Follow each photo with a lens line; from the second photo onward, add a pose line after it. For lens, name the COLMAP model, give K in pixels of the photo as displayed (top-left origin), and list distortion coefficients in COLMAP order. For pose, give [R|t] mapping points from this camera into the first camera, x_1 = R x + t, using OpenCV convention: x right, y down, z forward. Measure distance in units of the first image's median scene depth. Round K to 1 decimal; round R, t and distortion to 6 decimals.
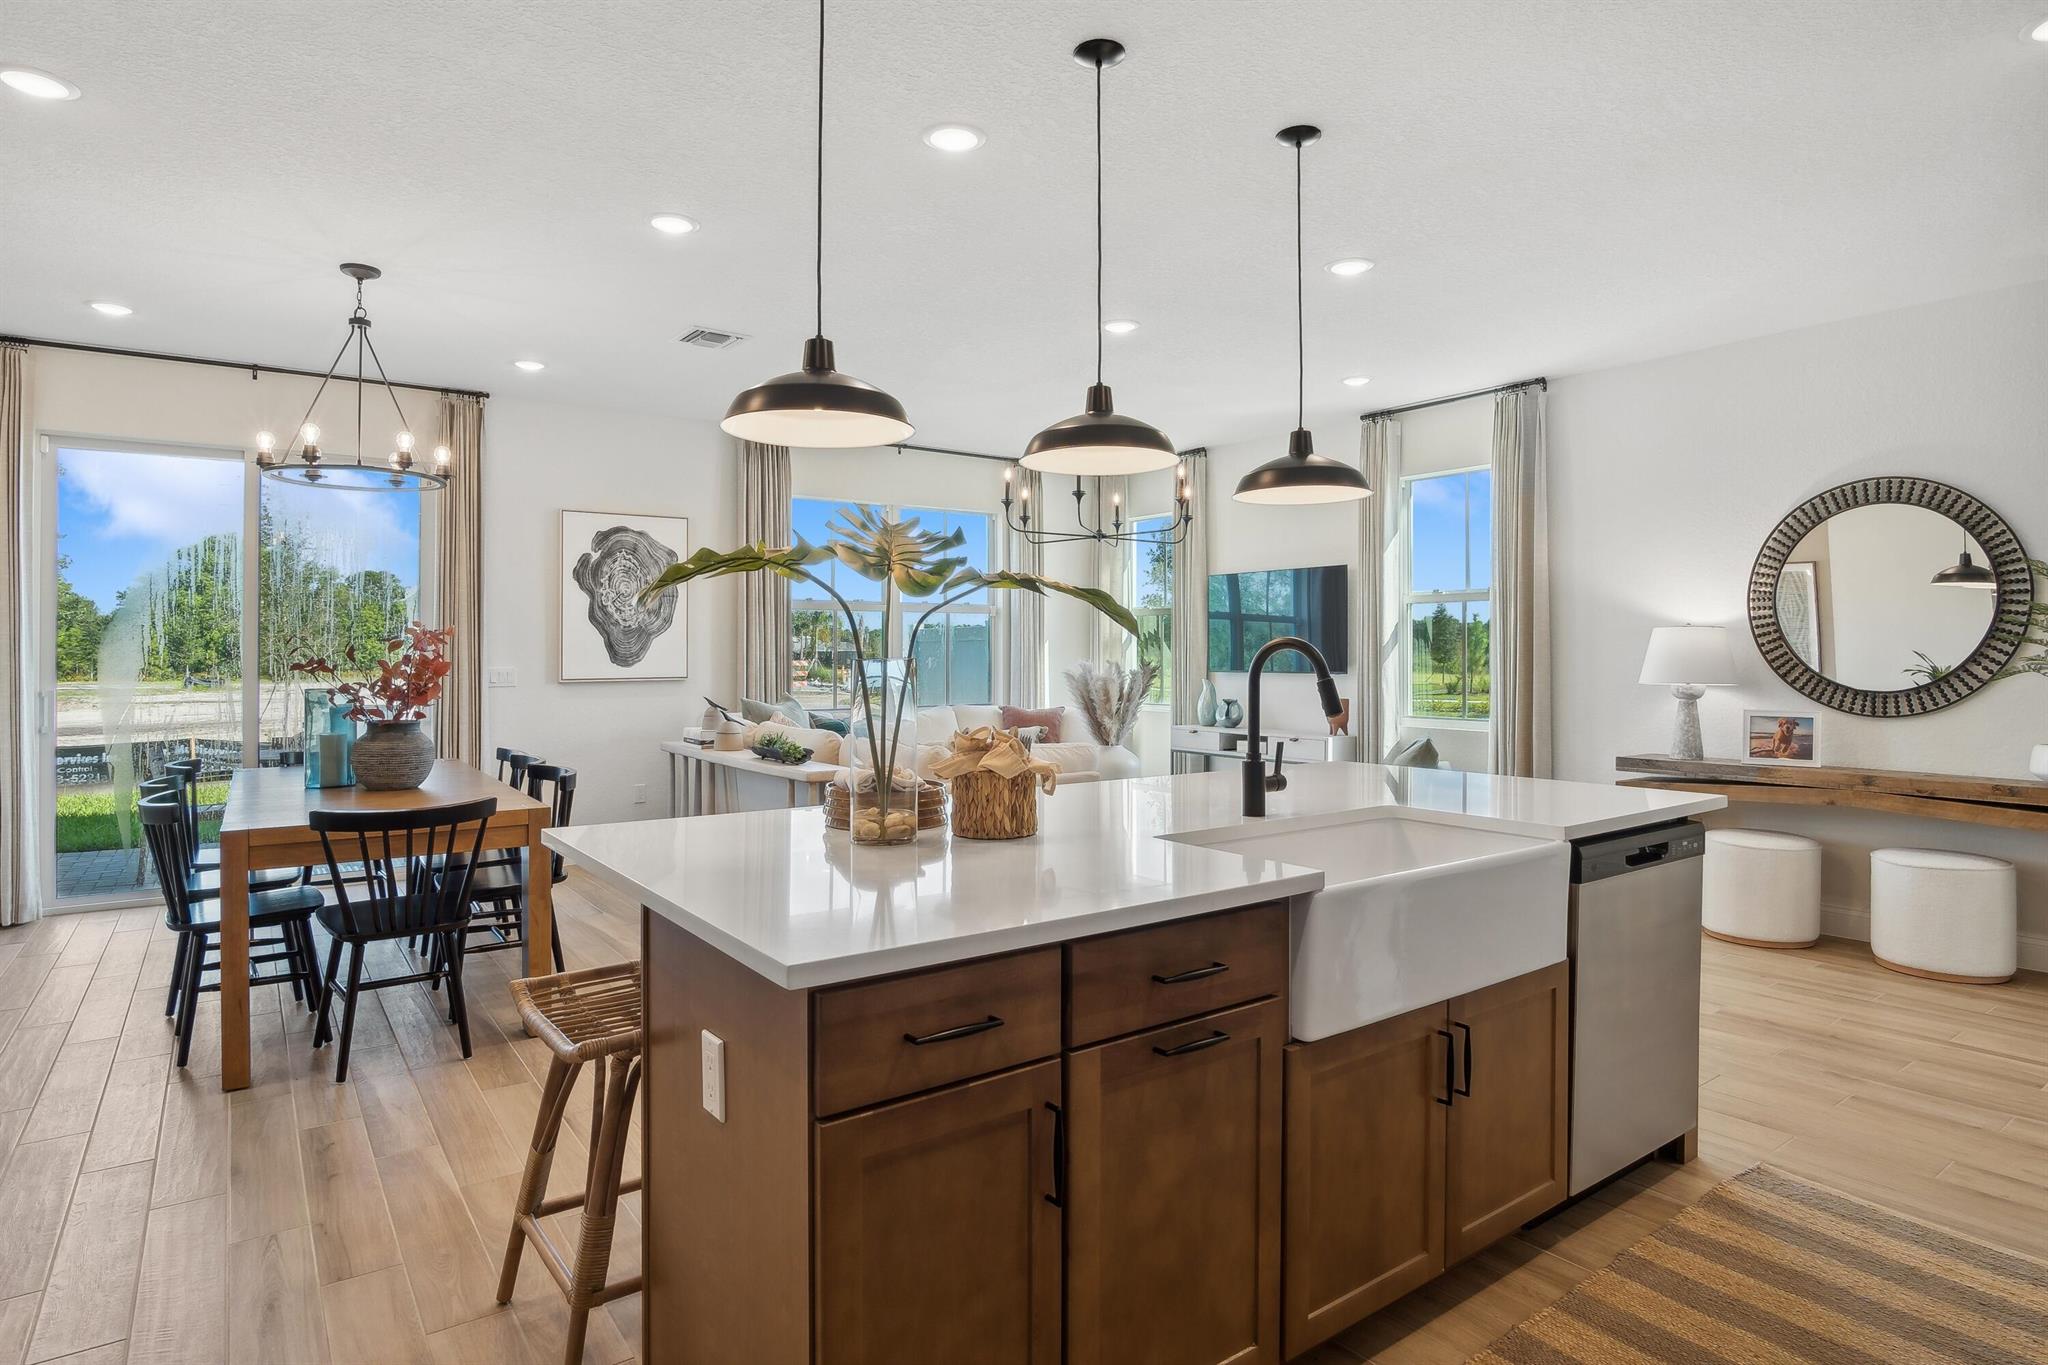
lens RADIAL K [[1120.4, 0, 1015.0], [0, 1120.4, 650.2], [0, 0, 1]] dist [-0.030818, 0.003050]
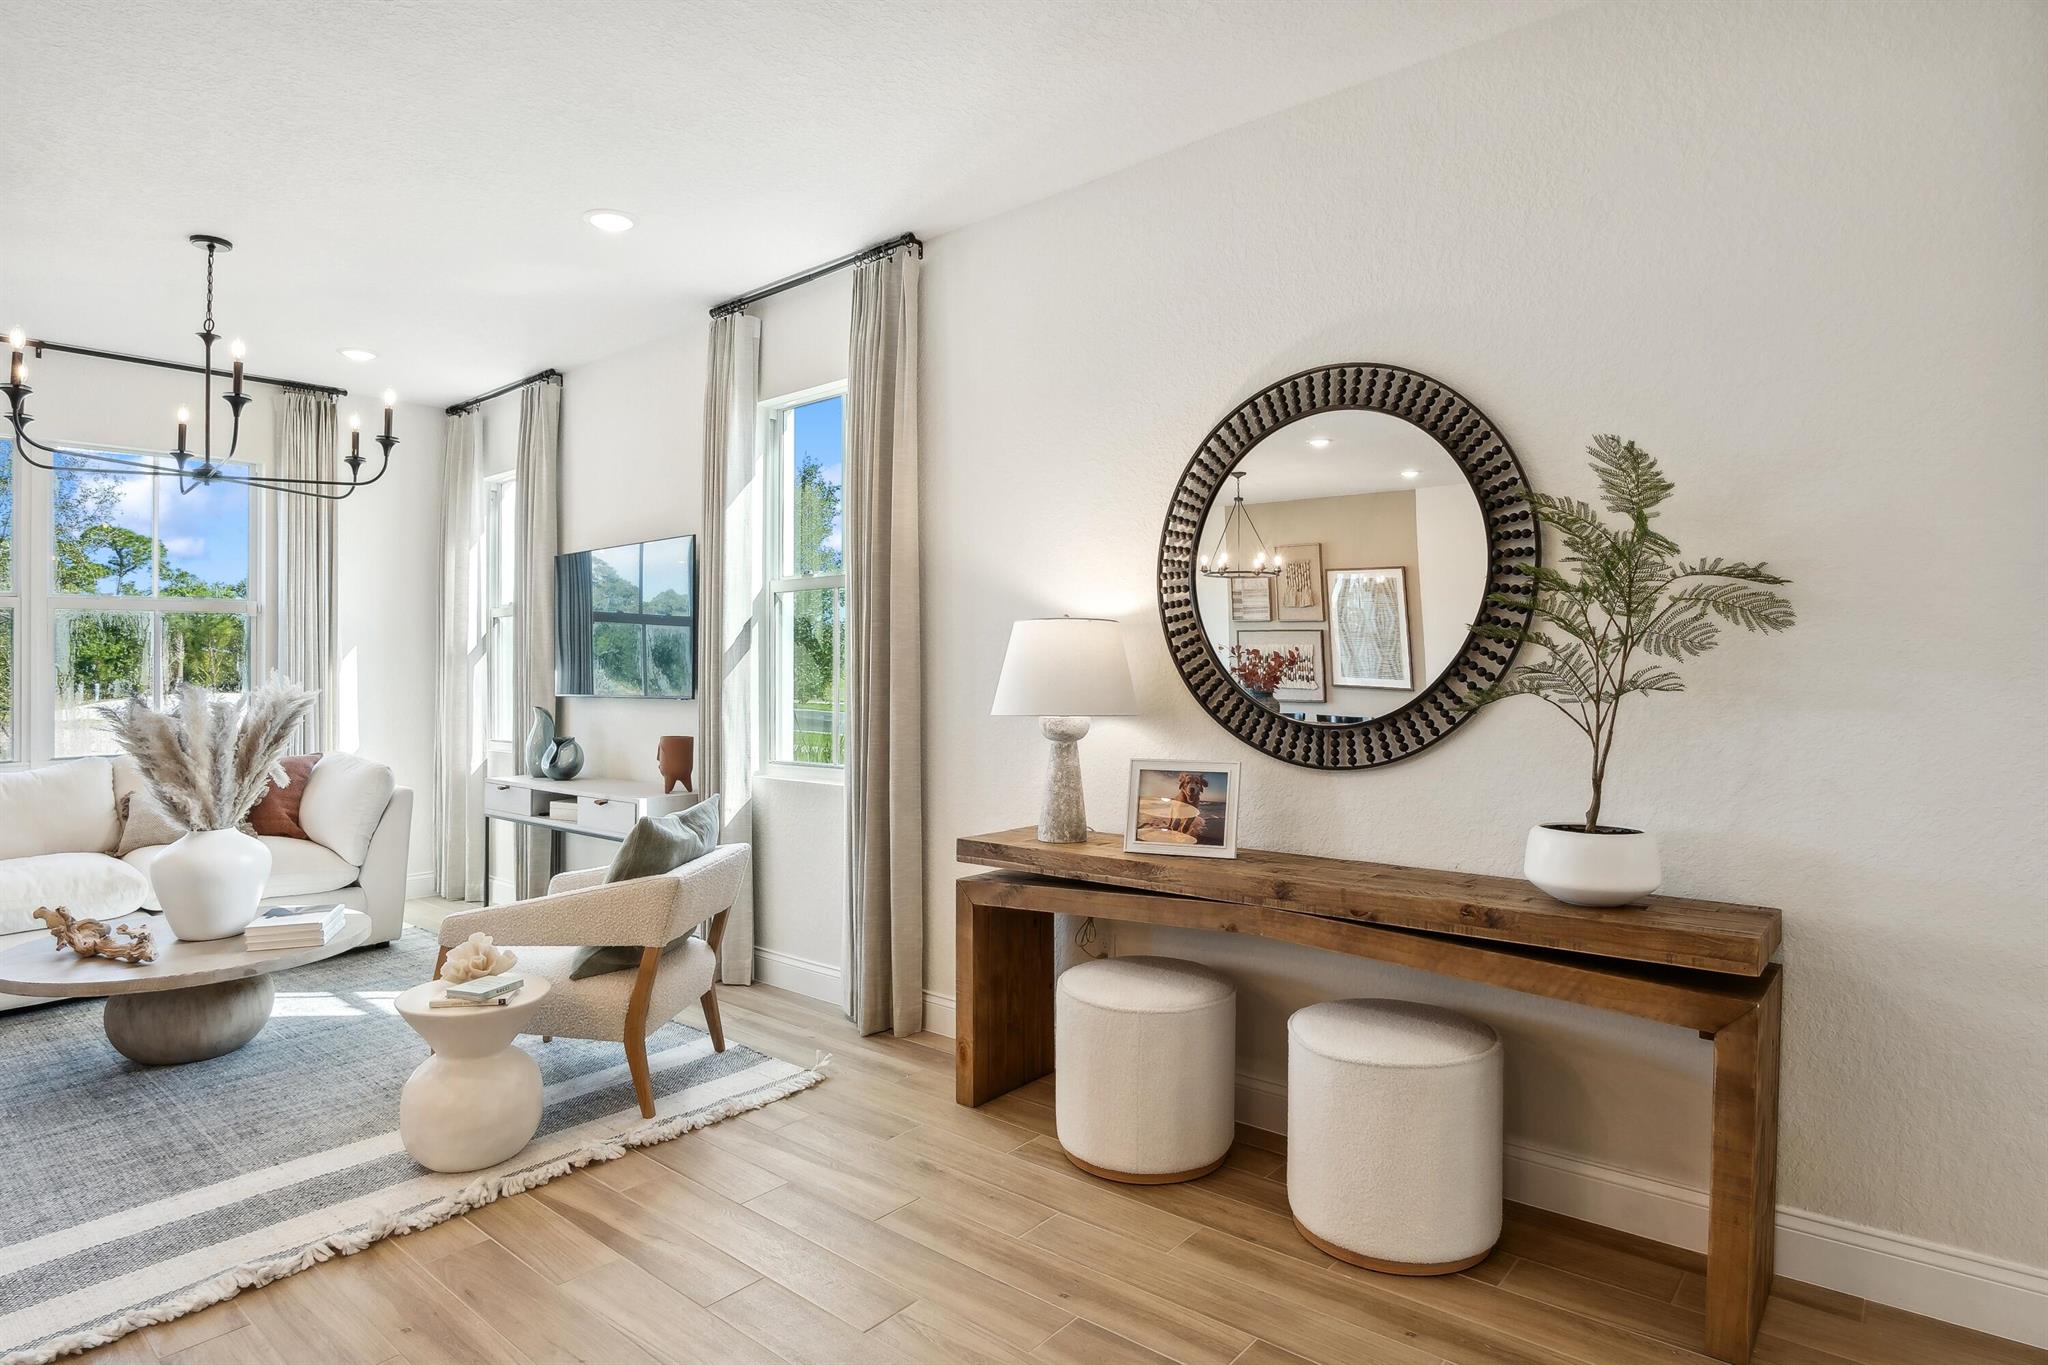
lens RADIAL K [[1106.3, 0, 1030.5], [0, 1106.3, 678.2], [0, 0, 1]] dist [-0.034639, 0.008050]
pose [[0.972742, -0.013803, 0.231479, 0.471667], [0.010120, 0.999803, 0.017089, -0.000058], [-0.231669, -0.014281, 0.972690, 0.439187]]
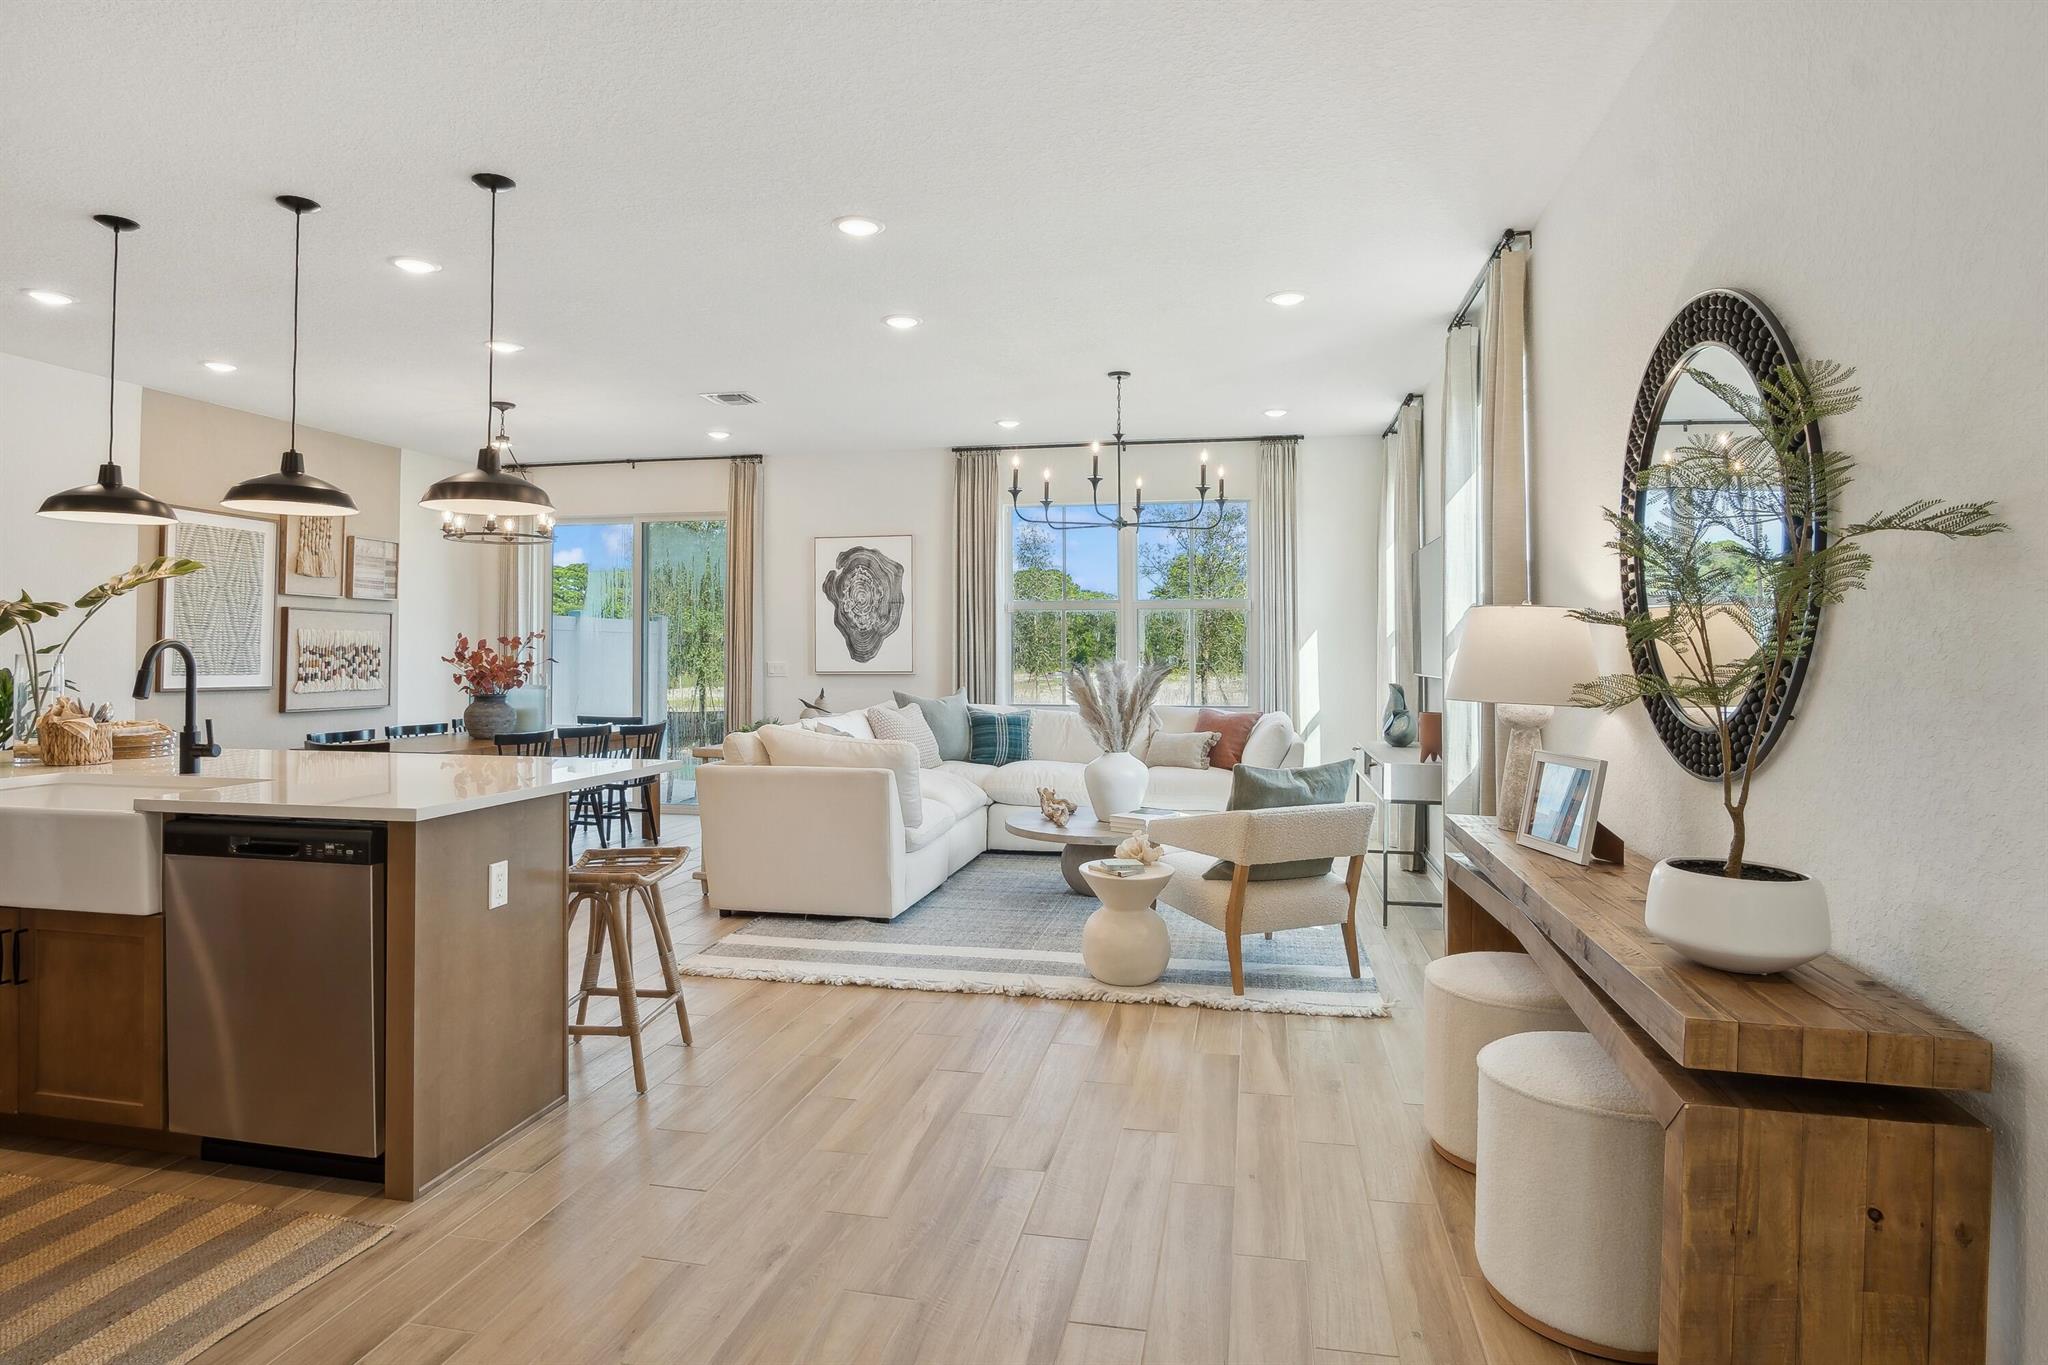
lens RADIAL K [[1132.2, 0, 1033.6], [0, 1132.2, 631.2], [0, 0, 1]] dist [-0.028895, 0.000066]
pose [[0.674597, -0.012605, -0.738079, 0.910318], [0.001936, 0.999881, -0.015307, 0.000313], [0.738184, 0.008897, 0.674541, 0.413341]]
